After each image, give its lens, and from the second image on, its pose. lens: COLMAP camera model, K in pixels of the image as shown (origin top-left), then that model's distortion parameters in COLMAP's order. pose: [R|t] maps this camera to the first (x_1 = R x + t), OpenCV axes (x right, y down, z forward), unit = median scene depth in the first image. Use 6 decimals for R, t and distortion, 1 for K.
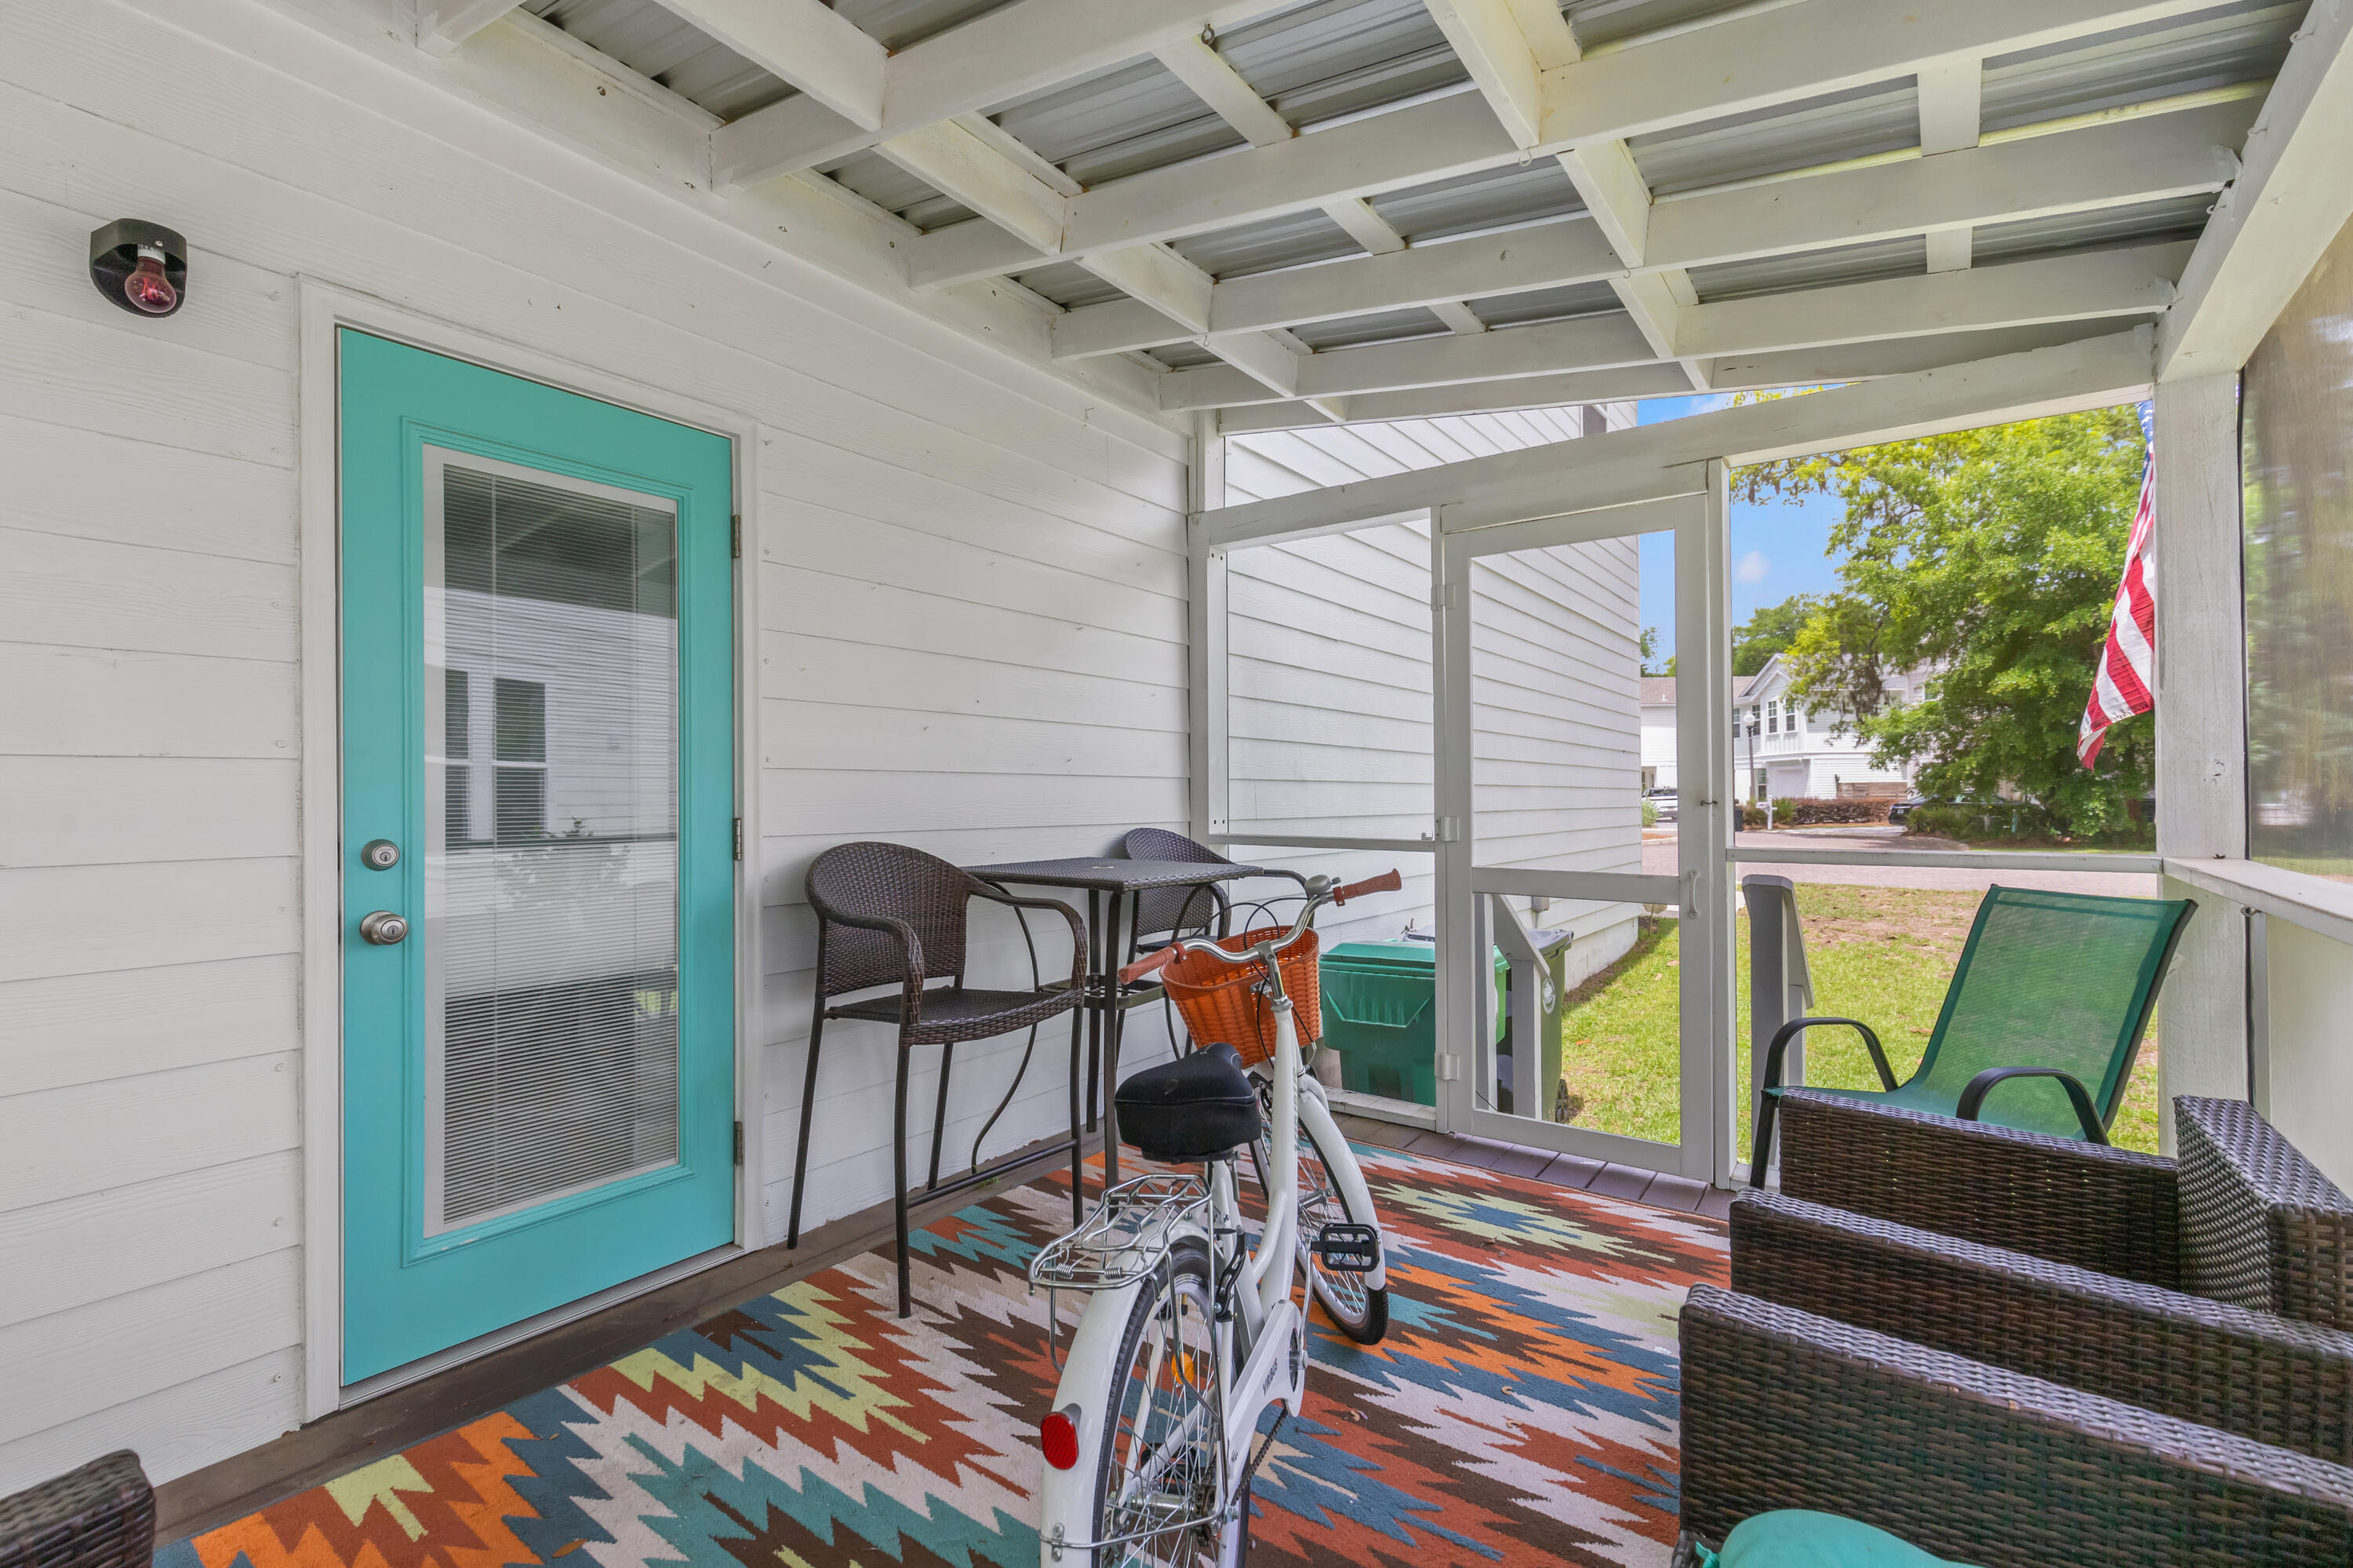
lens RADIAL K [[1068.9, 0, 1166.3], [0, 1068.9, 784.6], [0, 0, 1]] dist [0.010770, -0.001311]
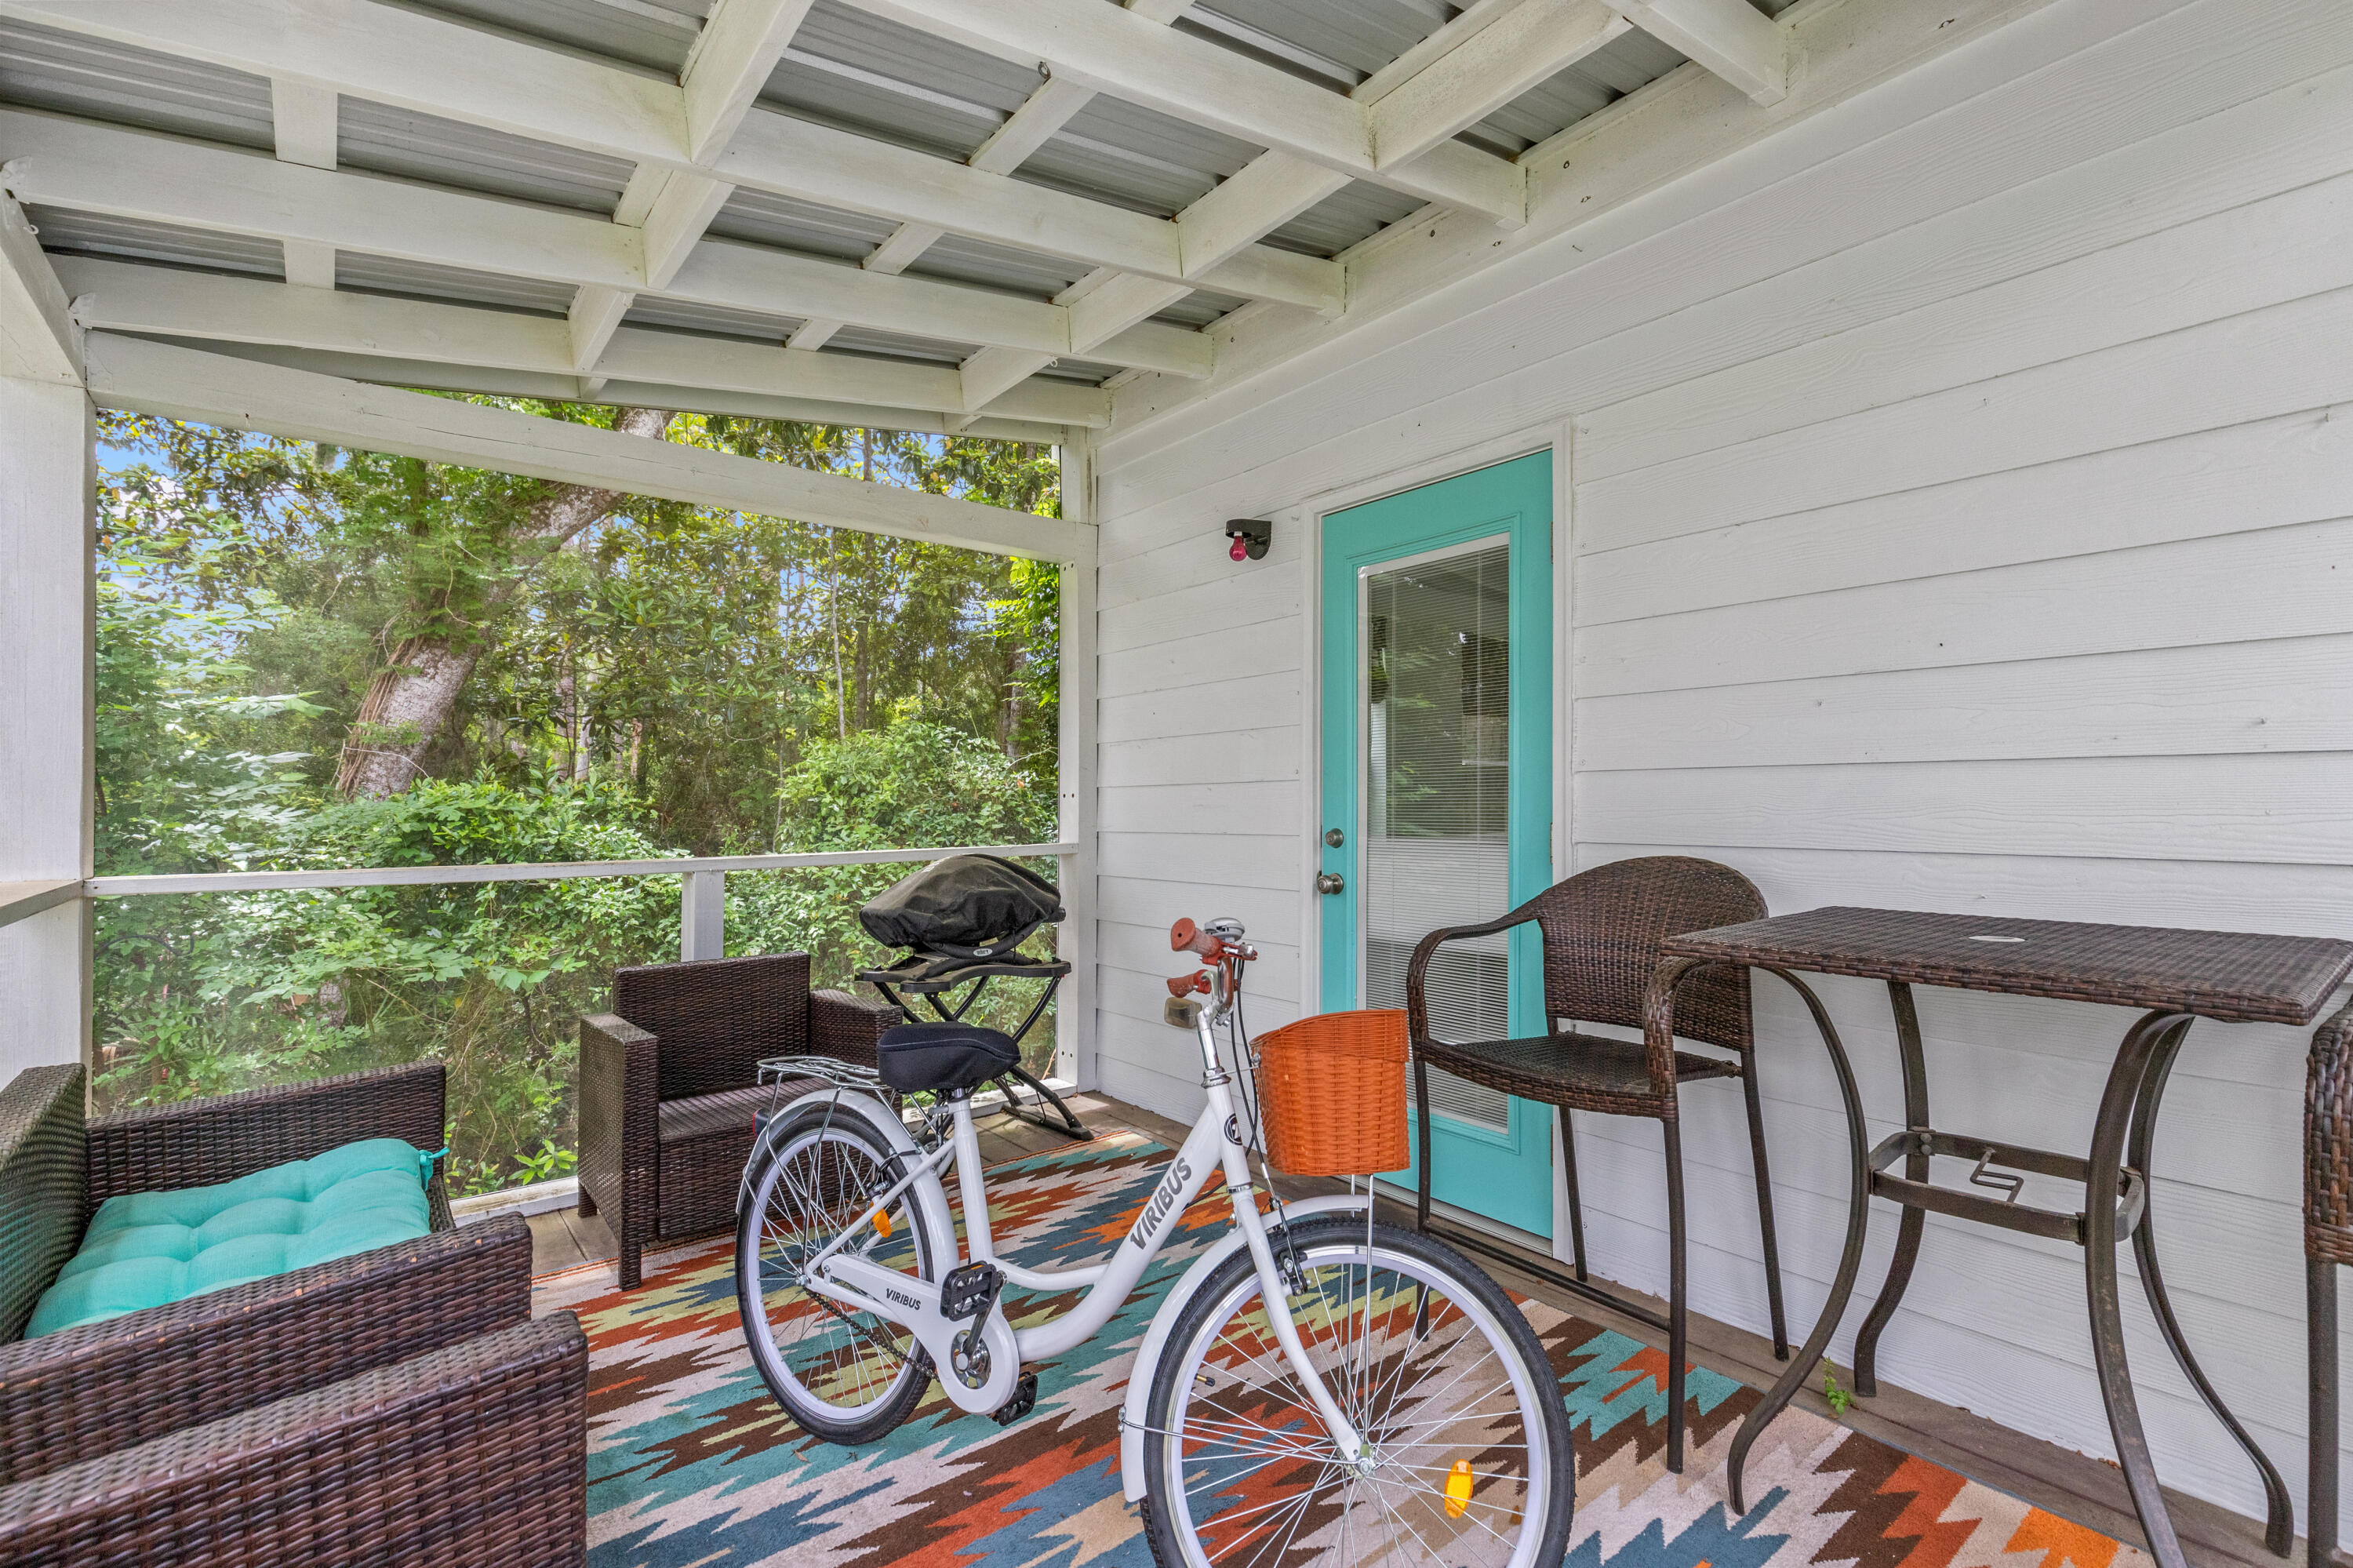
lens RADIAL K [[1068.9, 0, 1164.0], [0, 1068.9, 792.7], [0, 0, 1]] dist [0.010770, -0.001311]
pose [[-0.275729, -0.007946, -0.961203, 0.075144], [0.008446, 0.999907, -0.010689, 0.001266], [0.961198, -0.011065, -0.275636, 0.104150]]
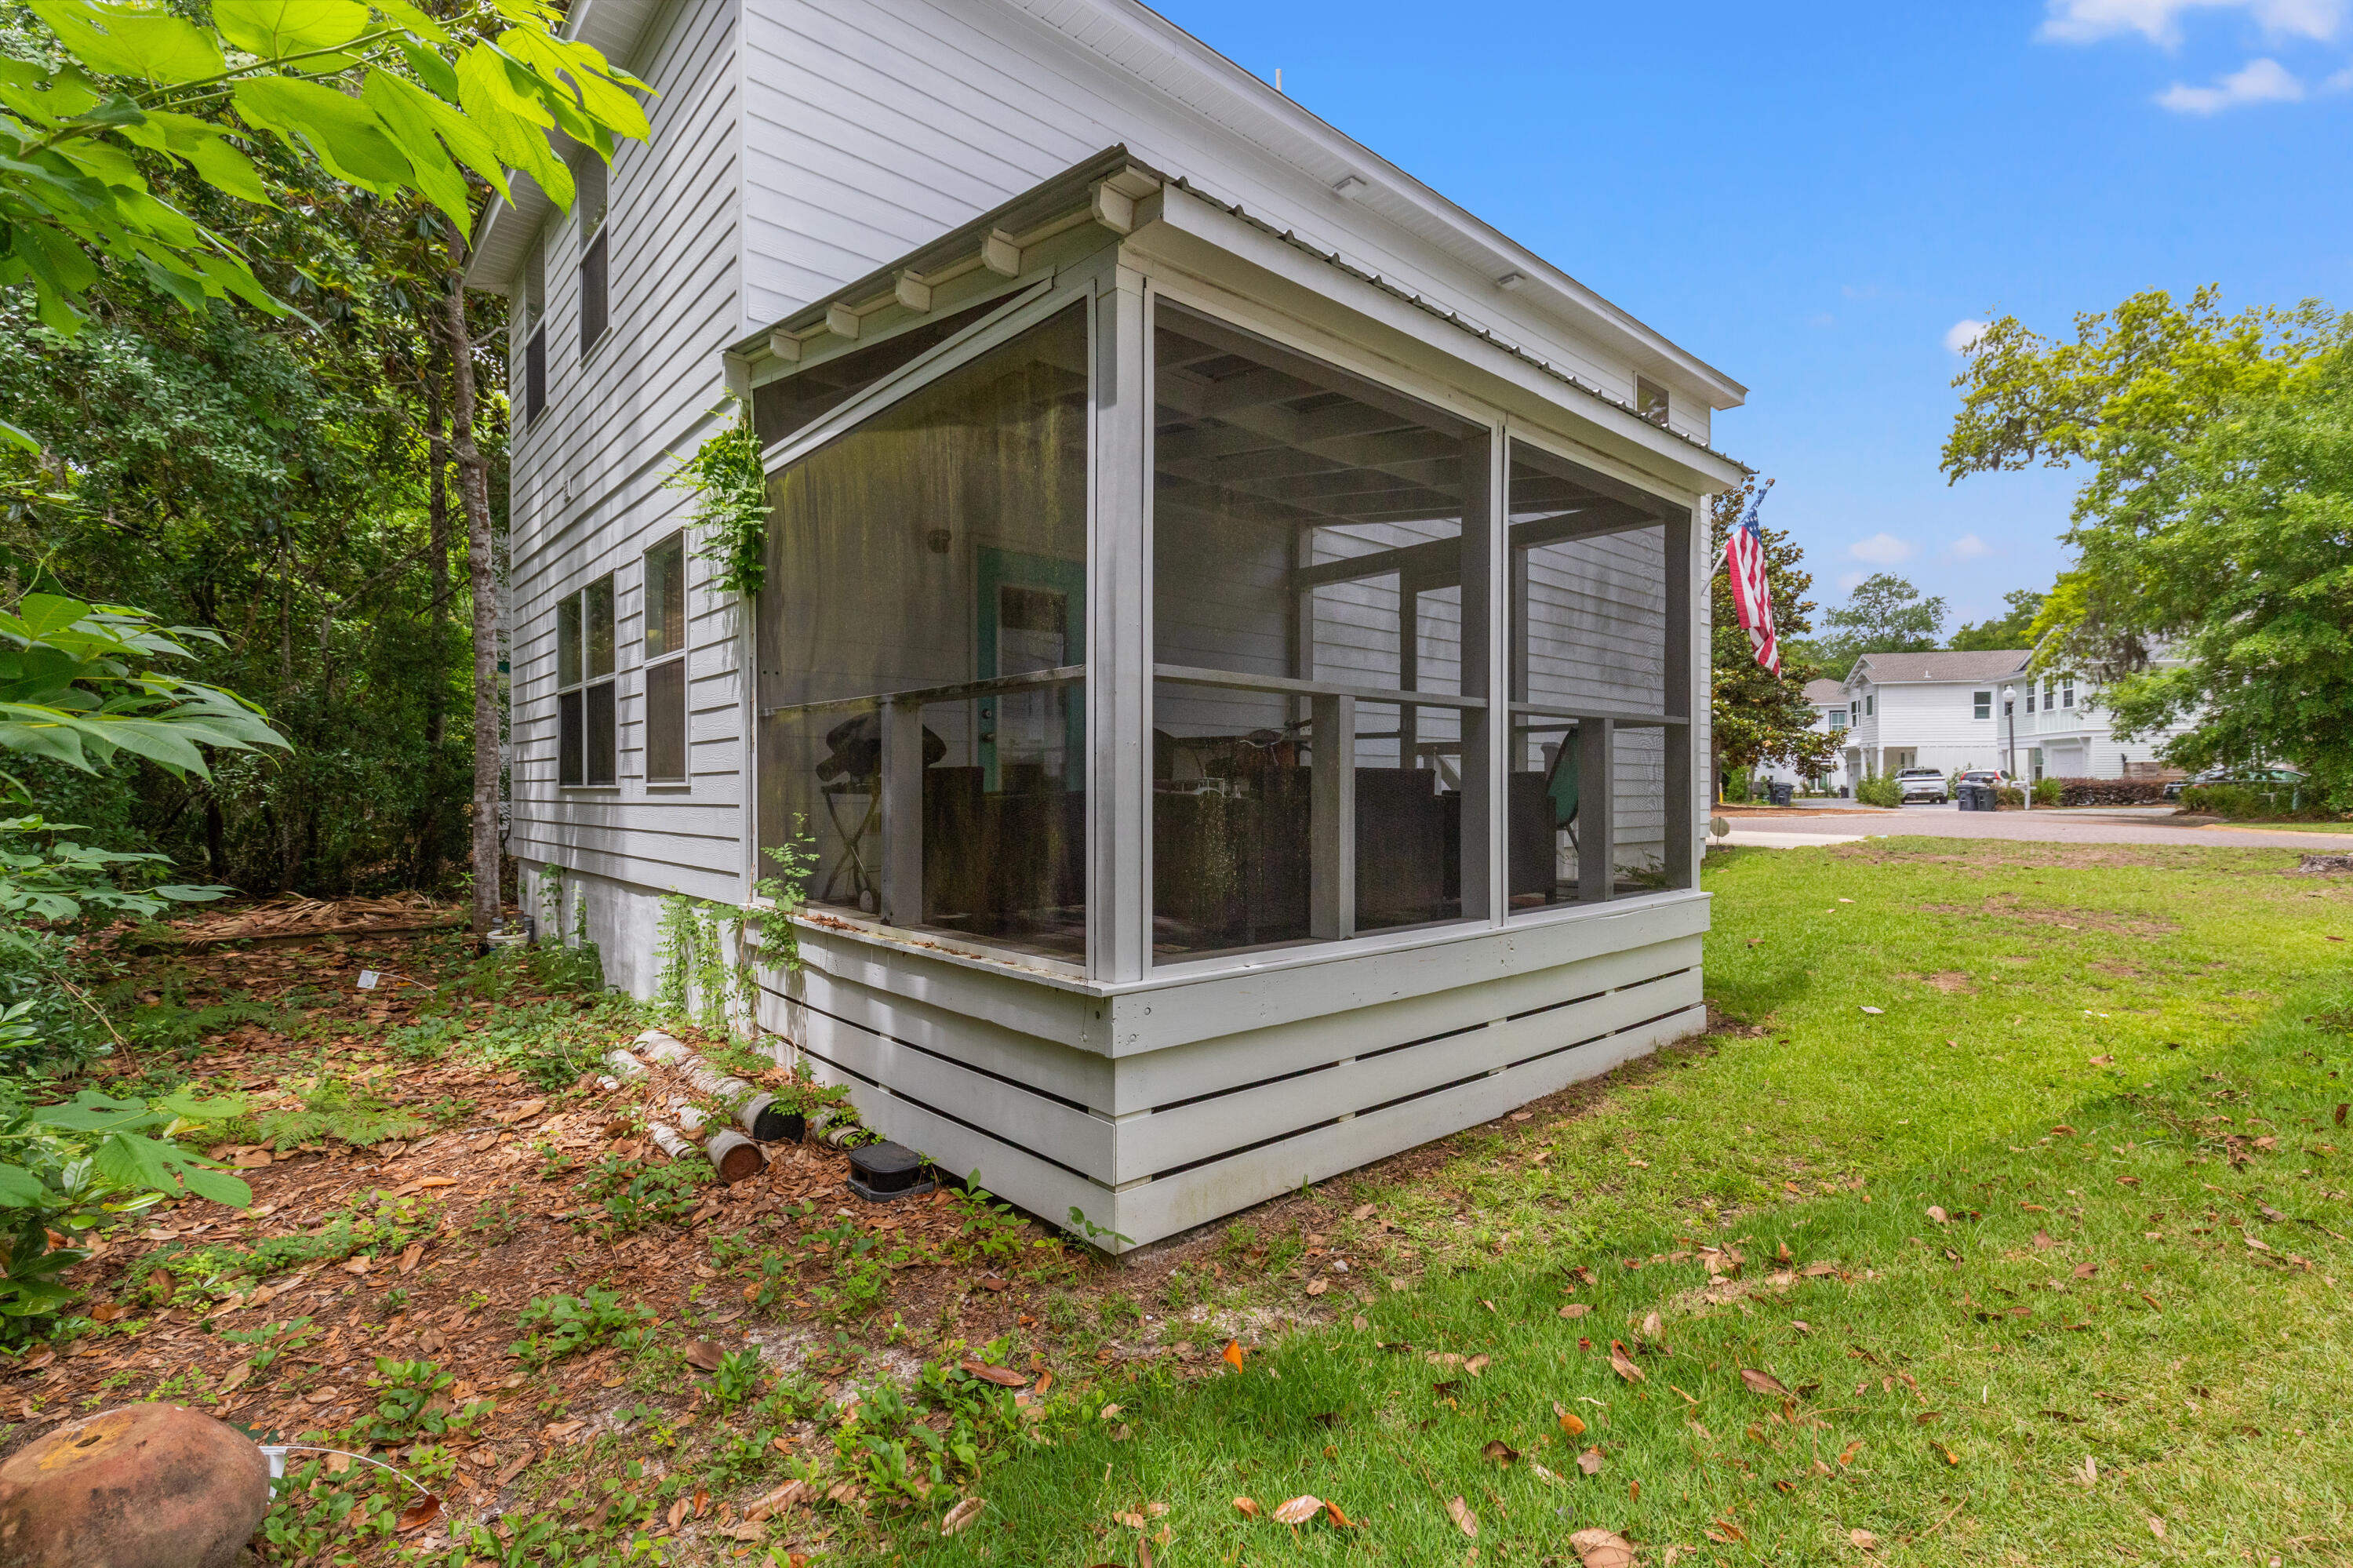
lens RADIAL K [[1068.9, 0, 1170.3], [0, 1068.9, 790.2], [0, 0, 1]] dist [0.010770, -0.001311]
pose [[0.976796, 0.005934, -0.214087, 0.039282], [-0.002694, 0.999877, 0.015421, 0.020634], [0.214153, -0.014487, 0.976693, -0.167134]]
